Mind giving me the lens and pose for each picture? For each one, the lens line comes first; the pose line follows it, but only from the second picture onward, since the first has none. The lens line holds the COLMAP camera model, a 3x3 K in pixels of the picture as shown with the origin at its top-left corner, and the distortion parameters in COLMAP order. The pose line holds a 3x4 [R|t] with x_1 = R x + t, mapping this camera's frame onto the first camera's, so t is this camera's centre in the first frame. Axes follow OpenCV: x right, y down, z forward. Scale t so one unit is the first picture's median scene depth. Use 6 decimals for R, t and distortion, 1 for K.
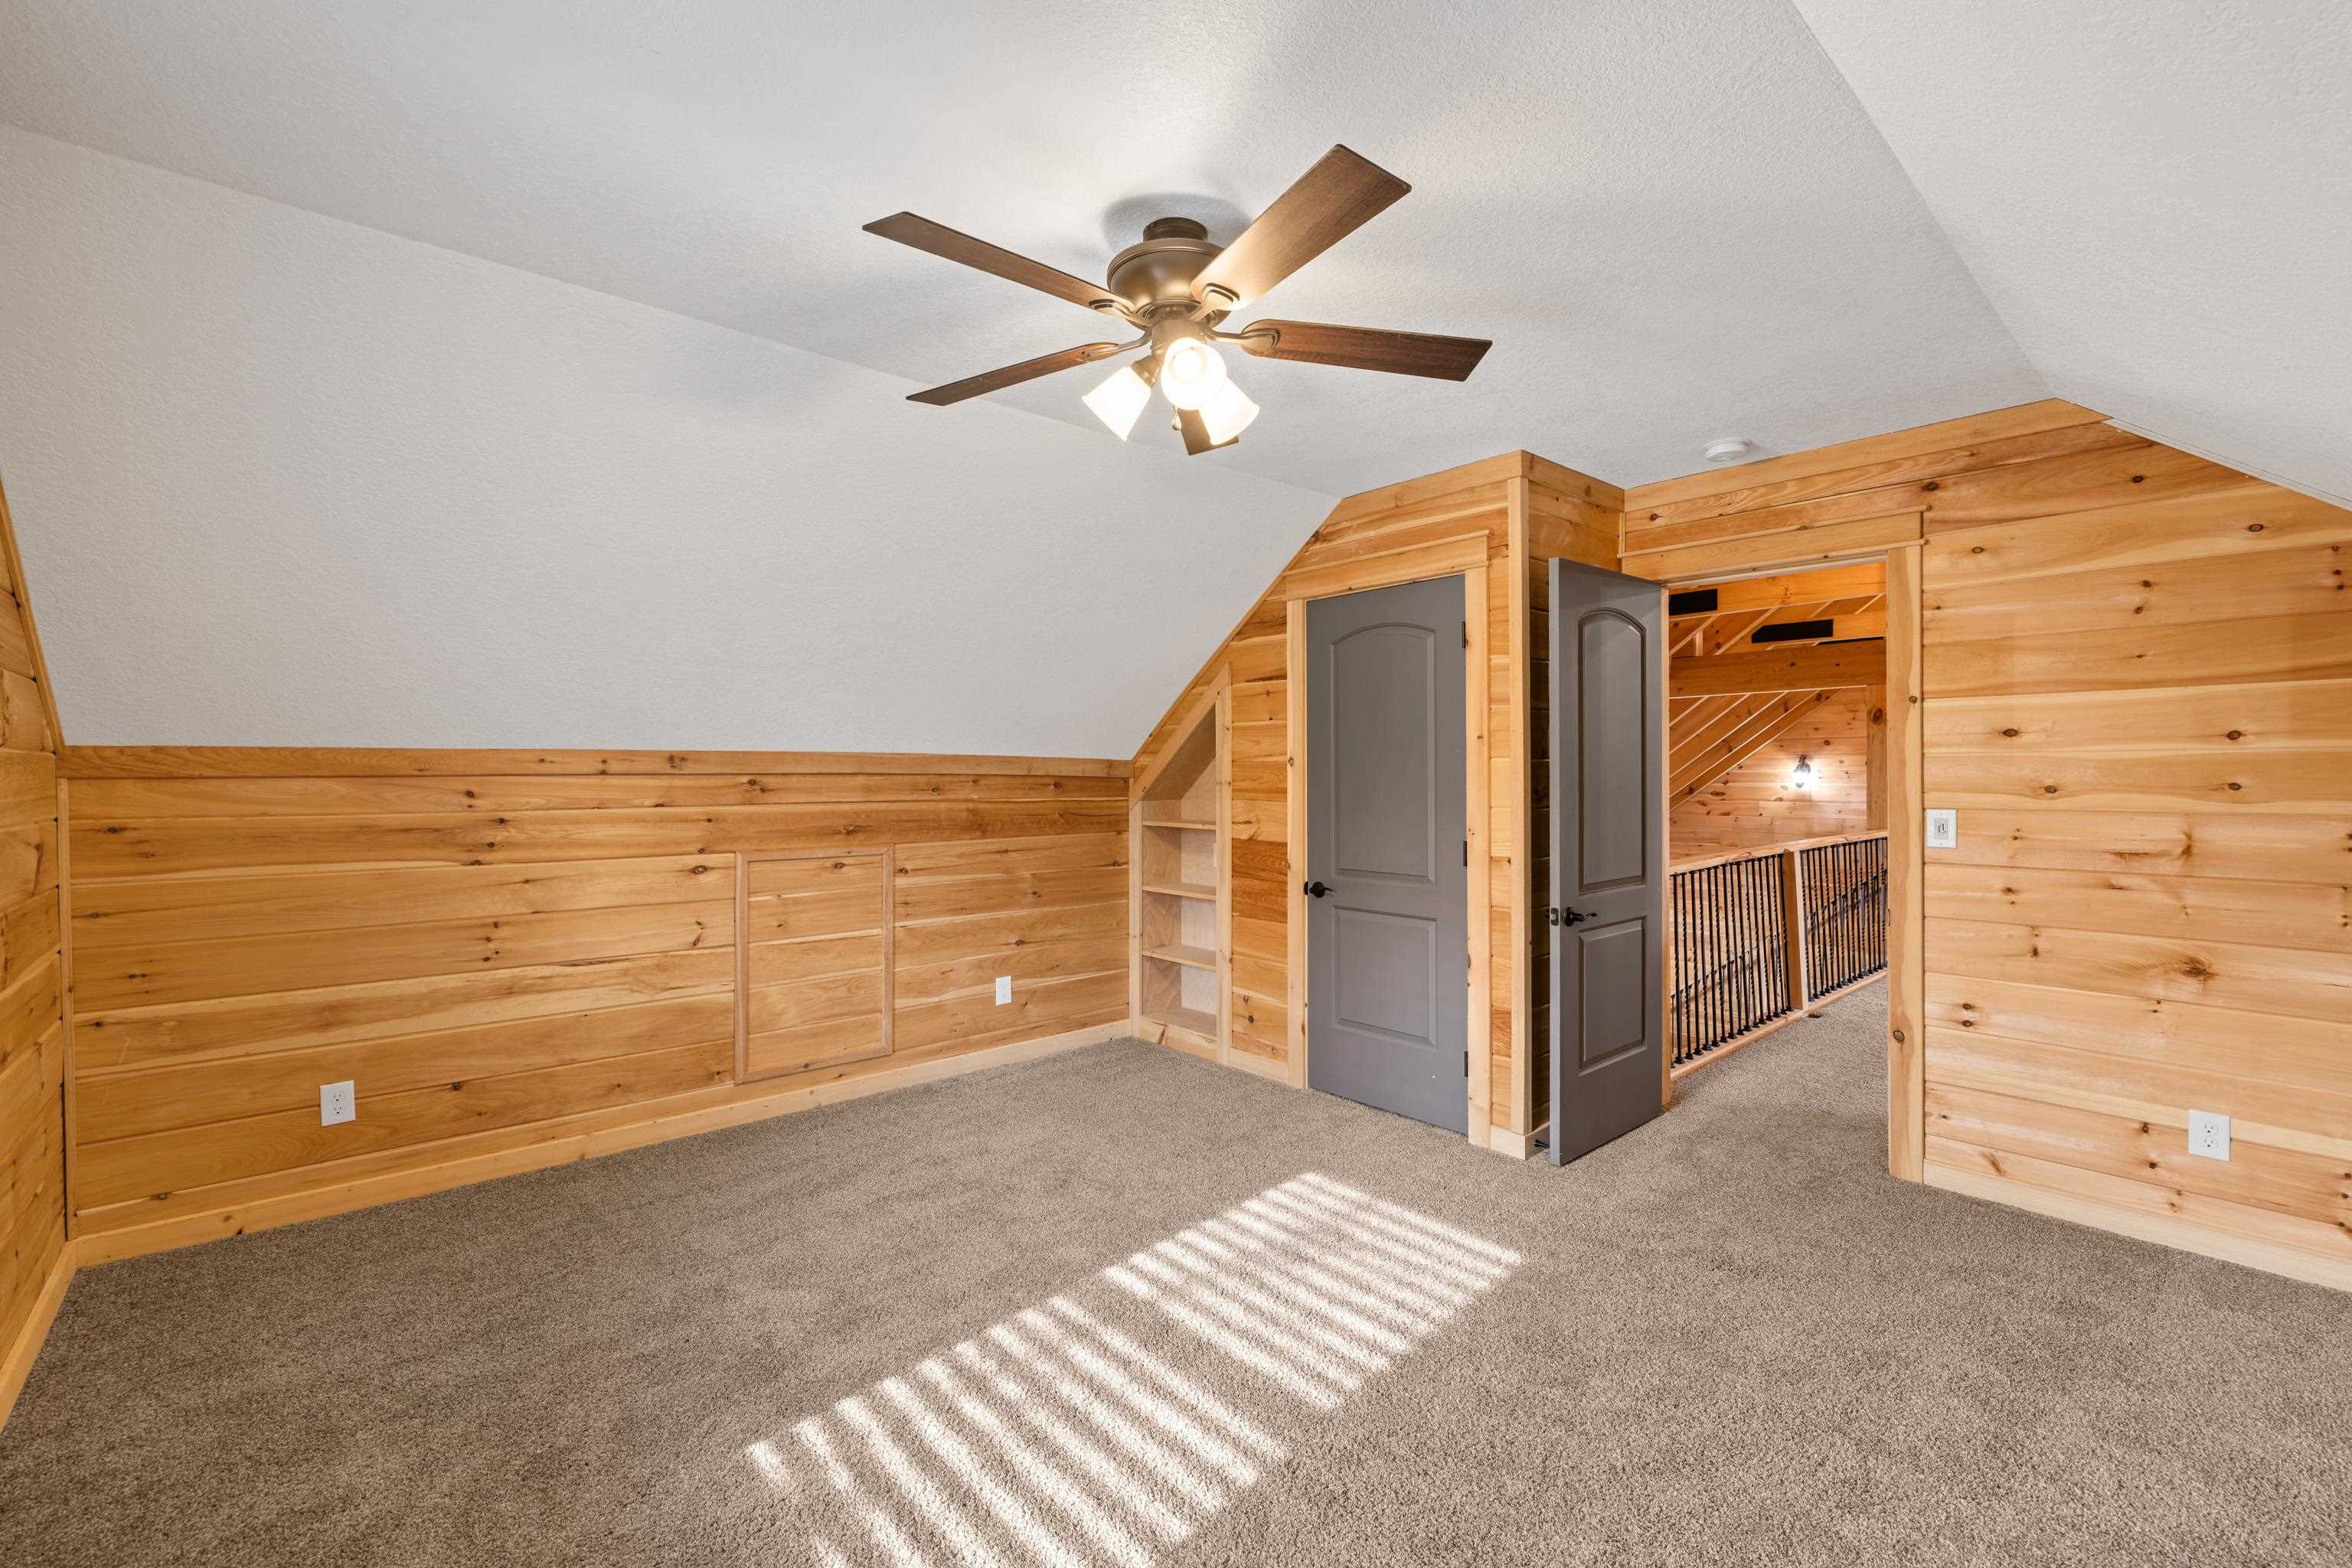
lens RADIAL K [[988.3, 0, 1175.8], [0, 988.3, 772.0], [0, 0, 1]] dist [0.000746, 0.000093]
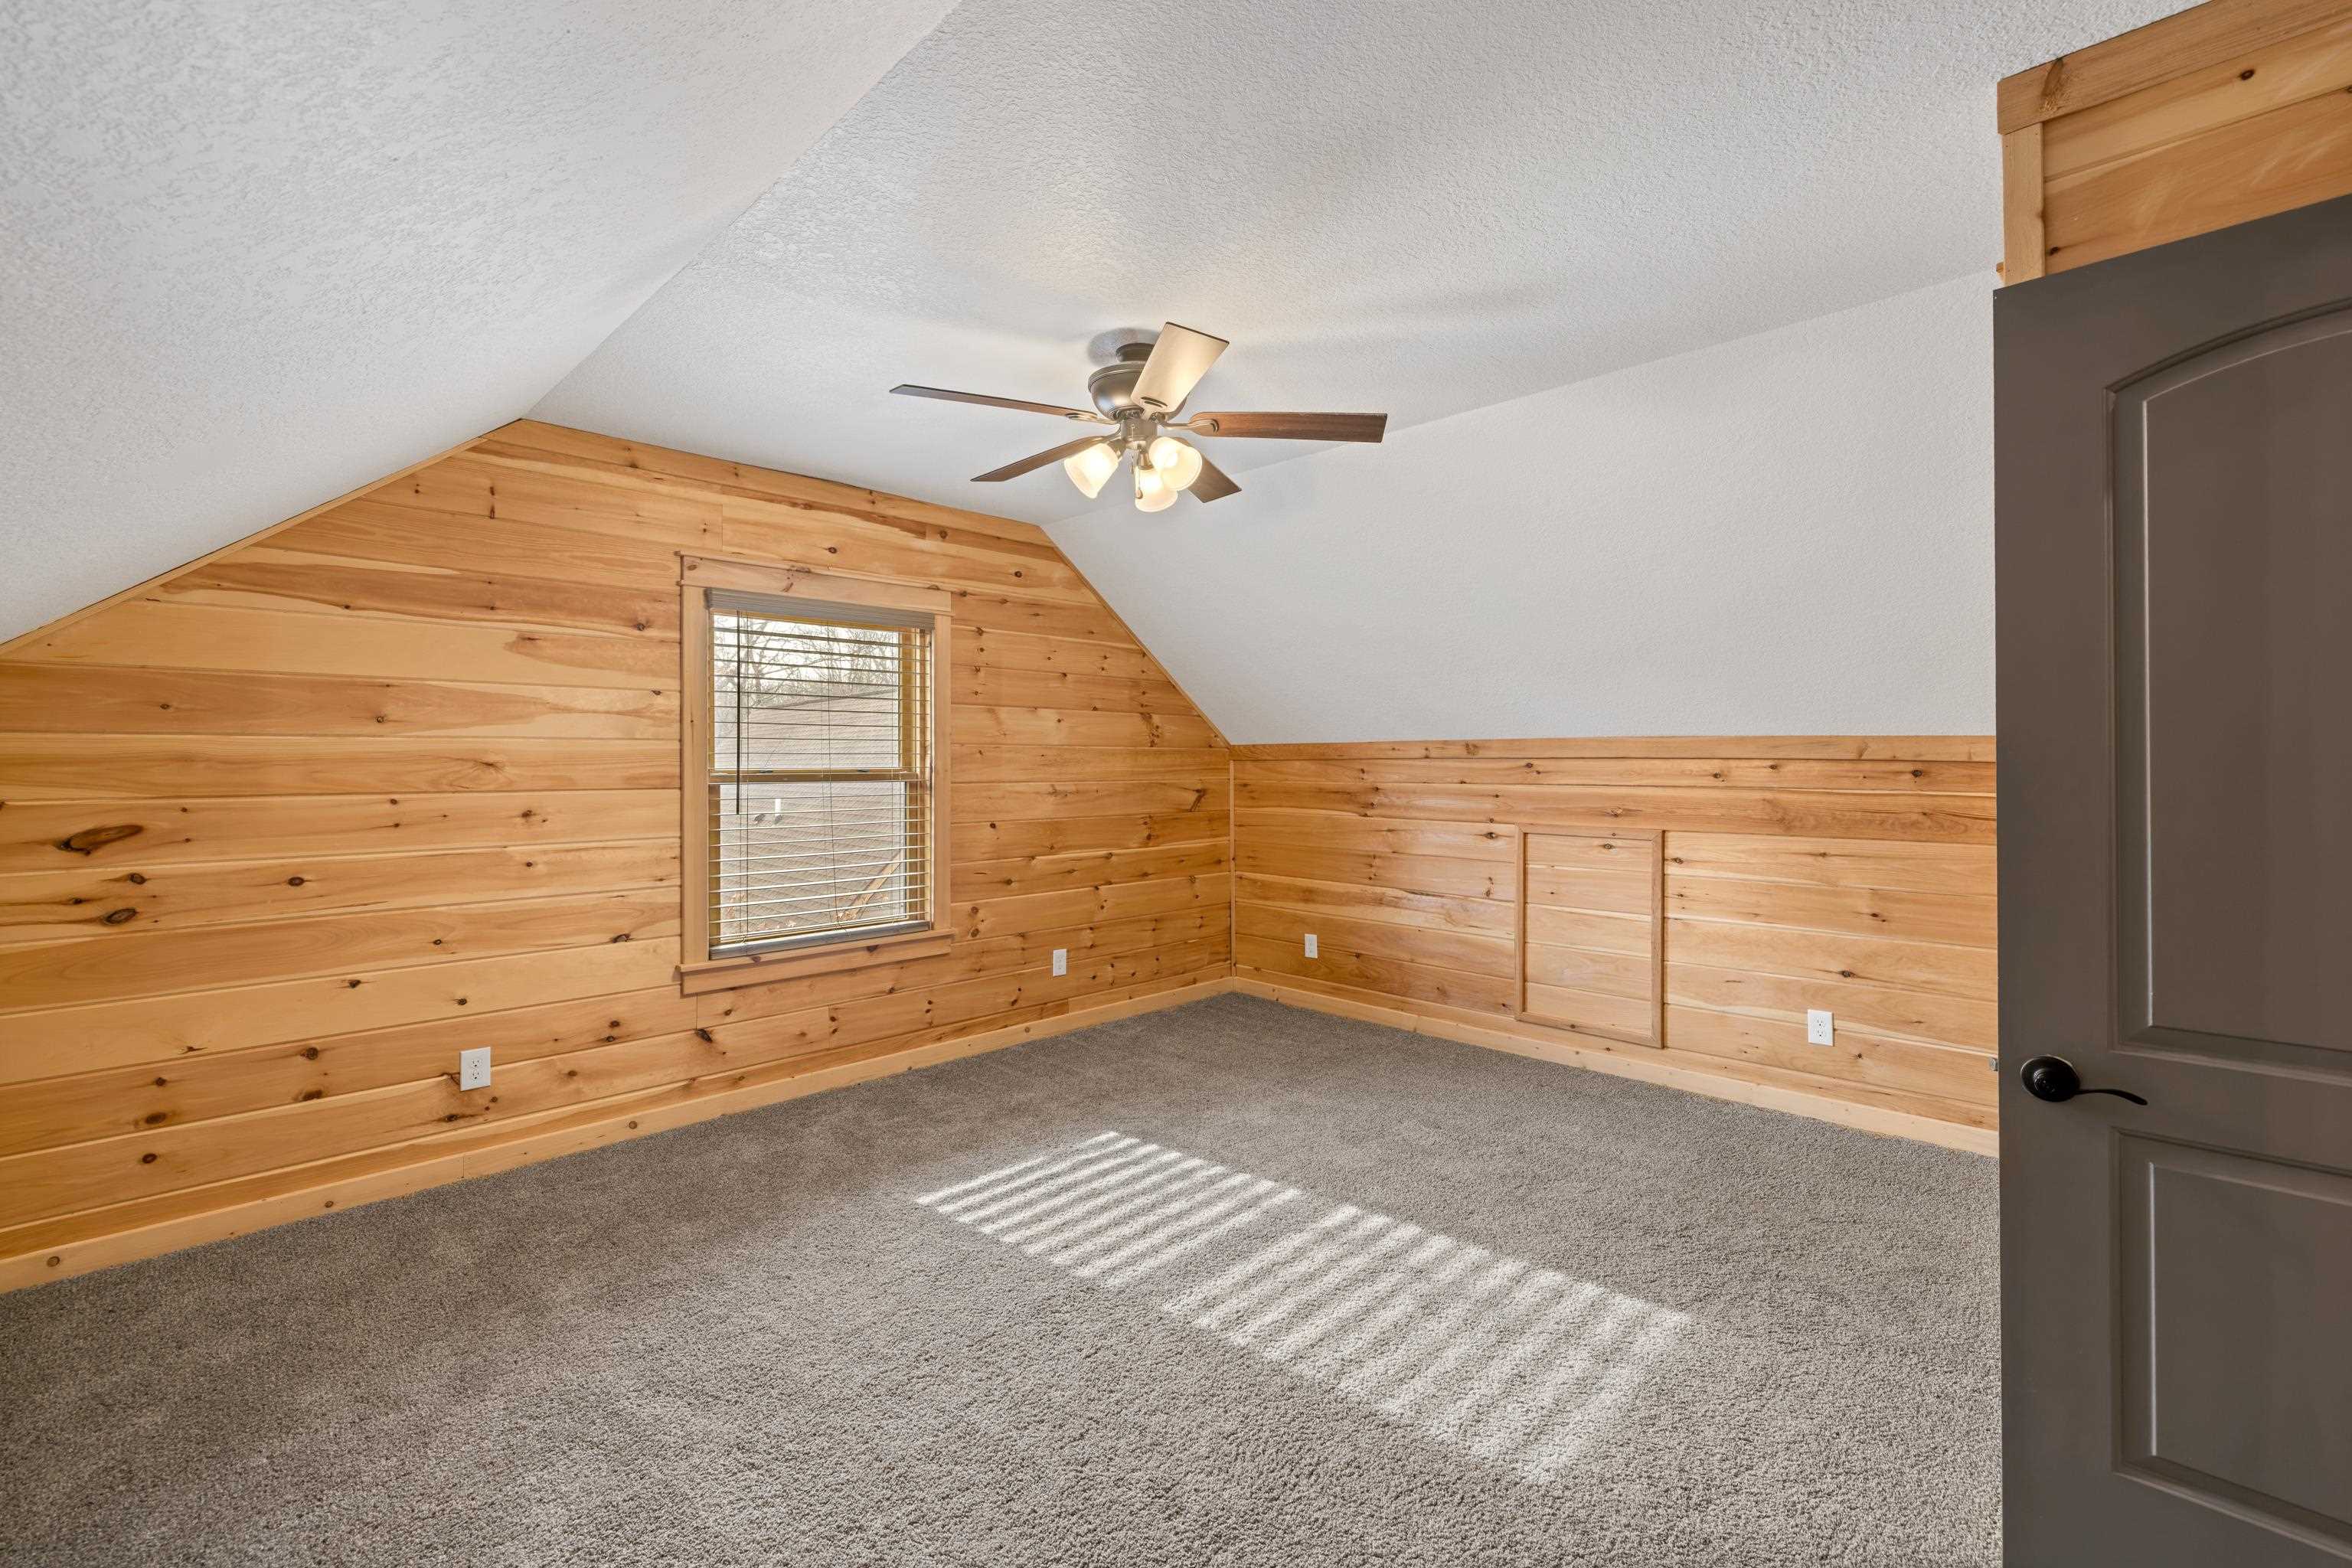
lens RADIAL K [[988.1, 0, 1180.2], [0, 988.1, 757.6], [0, 0, 1]] dist [0.000196, 0.000004]
pose [[0.084552, -0.000488, -0.996419, 0.868259], [0.001930, 0.999998, -0.000326, 0.000935], [0.996417, -0.001895, 0.084552, 0.613382]]
